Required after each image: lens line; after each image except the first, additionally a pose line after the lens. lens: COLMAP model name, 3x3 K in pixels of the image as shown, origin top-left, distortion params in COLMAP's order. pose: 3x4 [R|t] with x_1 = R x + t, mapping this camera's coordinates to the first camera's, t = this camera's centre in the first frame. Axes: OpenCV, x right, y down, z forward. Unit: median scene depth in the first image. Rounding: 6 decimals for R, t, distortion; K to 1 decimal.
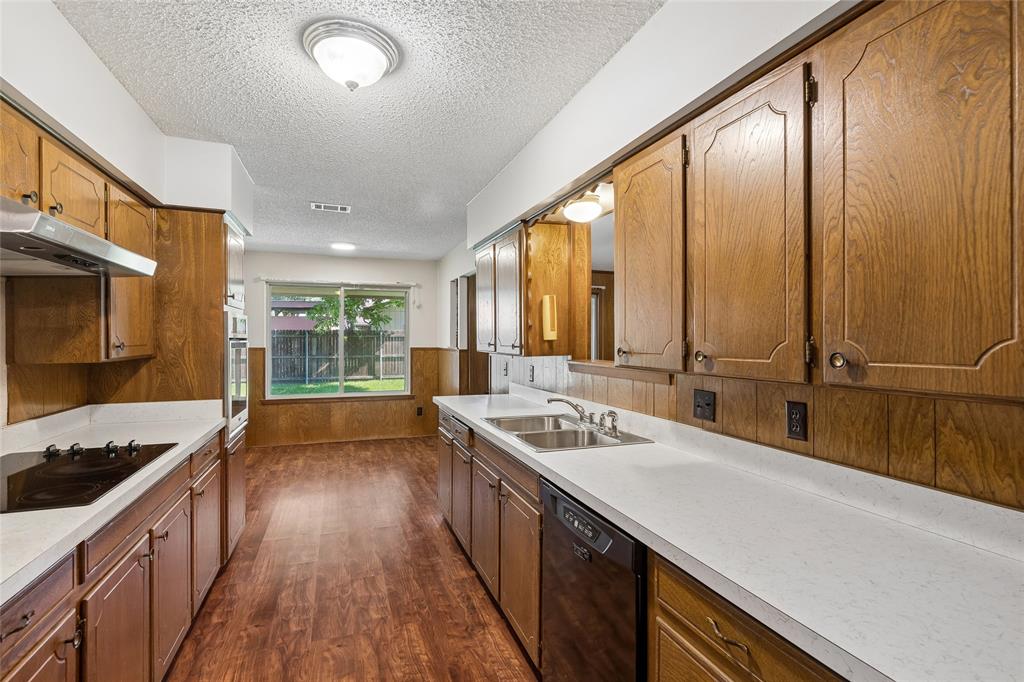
lens RADIAL K [[480.6, 0, 508.4], [0, 480.6, 340.4], [0, 0, 1]] dist [0.000627, 0.000217]
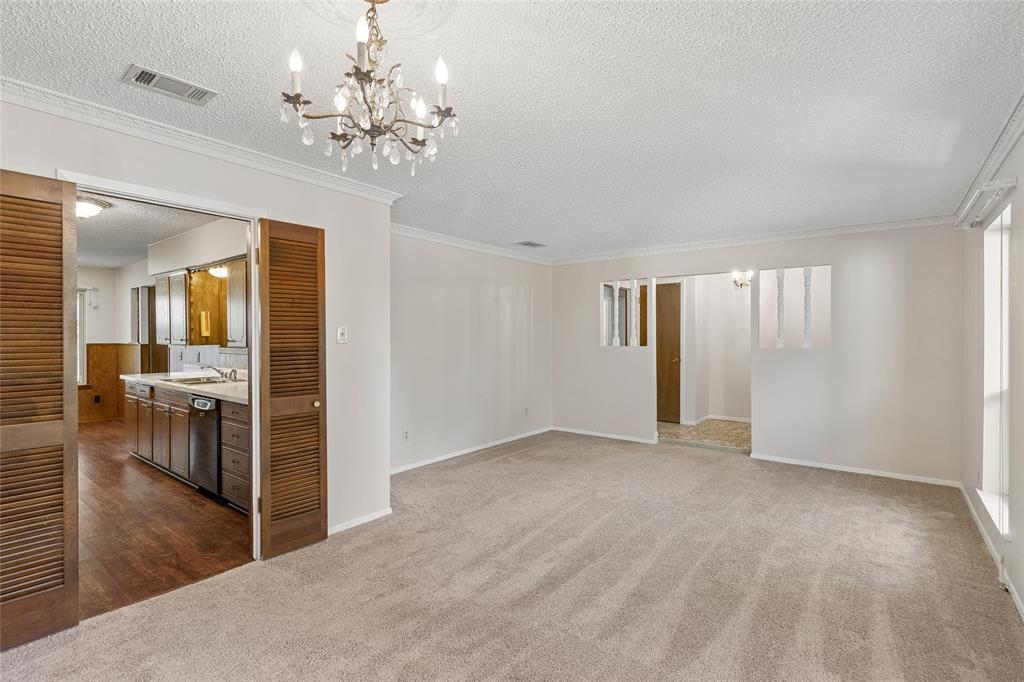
lens RADIAL K [[480.6, 0, 508.4], [0, 480.6, 340.4], [0, 0, 1]] dist [0.000627, 0.000217]
pose [[0.848742, -0.005125, 0.528782, 0.094707], [0.002078, 0.999978, 0.006356, 0.005592], [-0.528803, -0.004296, 0.848734, -1.114532]]
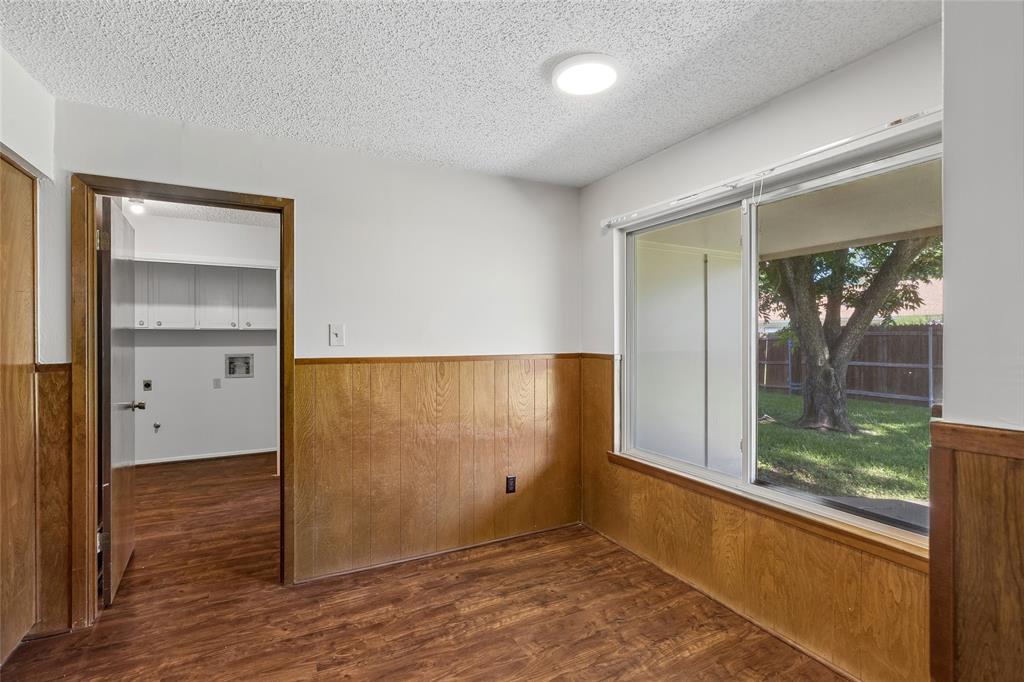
lens RADIAL K [[480.6, 0, 508.4], [0, 480.6, 340.4], [0, 0, 1]] dist [0.000627, 0.000217]
pose [[0.128197, 0.002235, -0.991746, 0.007899], [-0.002191, 0.999996, 0.001971, -0.003139], [0.991746, 0.001920, 0.128202, 1.708192]]
